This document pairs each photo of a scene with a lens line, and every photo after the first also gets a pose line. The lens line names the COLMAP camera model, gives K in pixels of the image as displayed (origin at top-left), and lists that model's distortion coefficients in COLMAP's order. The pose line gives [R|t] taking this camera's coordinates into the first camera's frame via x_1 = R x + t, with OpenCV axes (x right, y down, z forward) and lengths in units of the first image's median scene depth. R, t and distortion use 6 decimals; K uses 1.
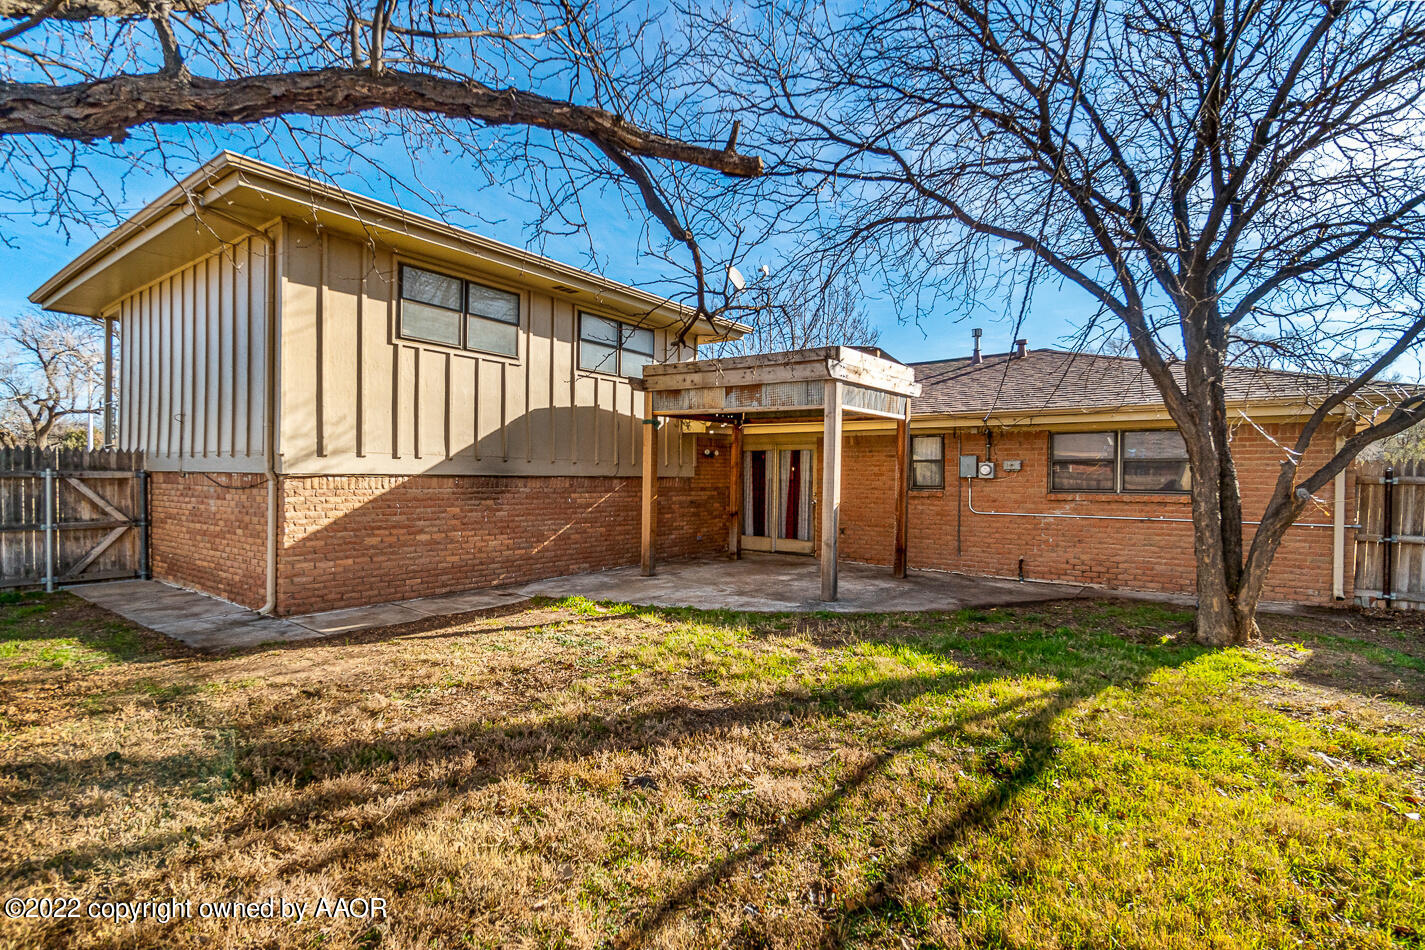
lens RADIAL K [[689.5, 0, 712.5], [0, 689.5, 475.0], [0, 0, 1]] dist [0.000598, -0.000001]
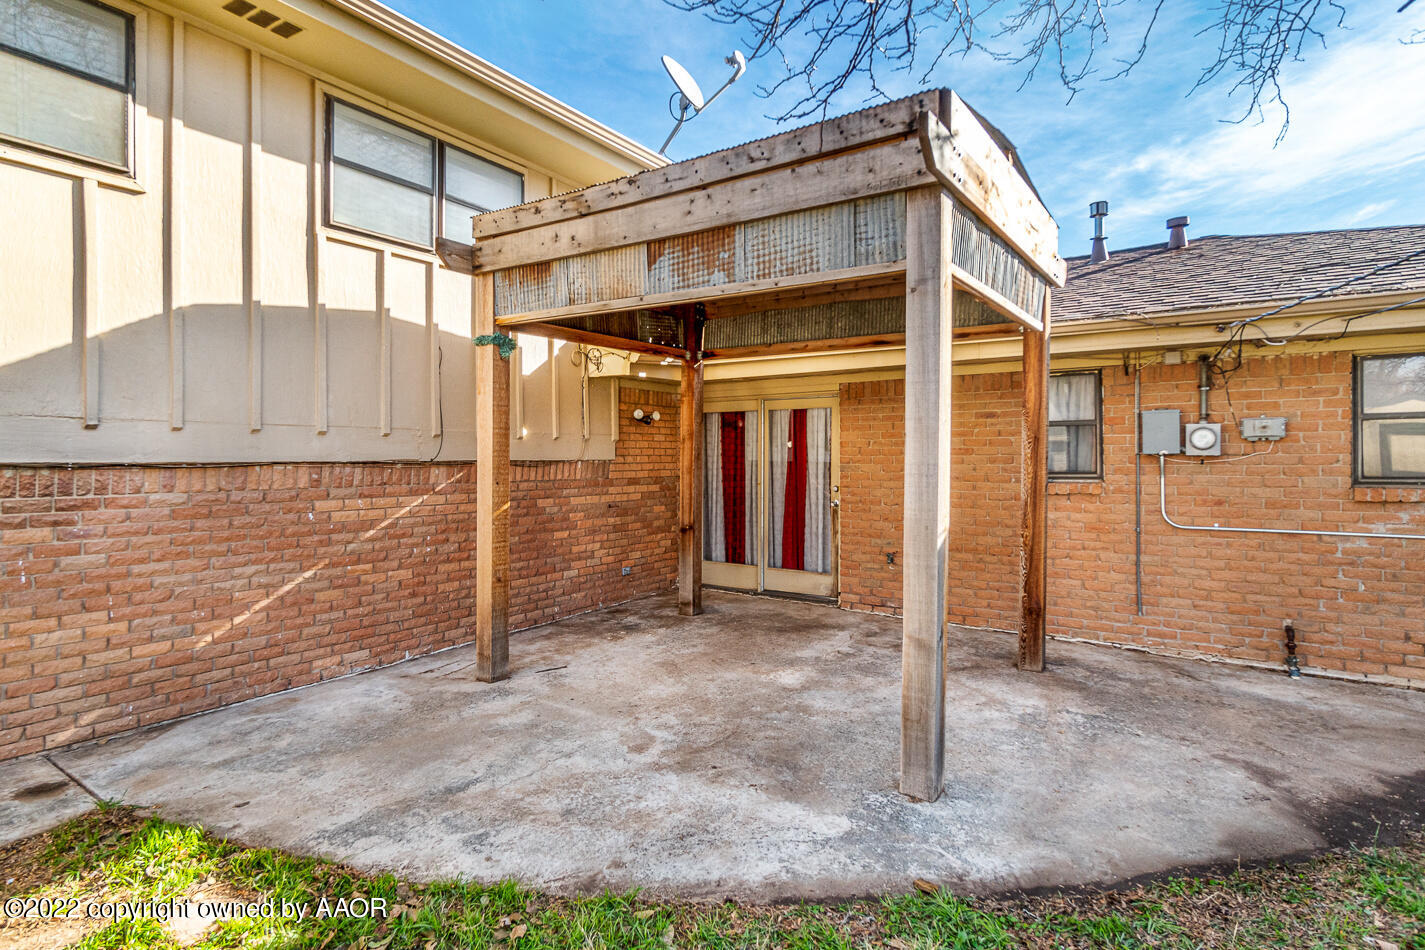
lens RADIAL K [[733.6, 0, 712.5], [0, 733.6, 475.0], [0, 0, 1]] dist [-0.063775, 0.000209]
pose [[0.999336, -0.013832, 0.033713, 0.037885], [0.012984, 0.999597, 0.025231, 0.001373], [-0.034049, -0.024777, 0.999113, 0.510404]]
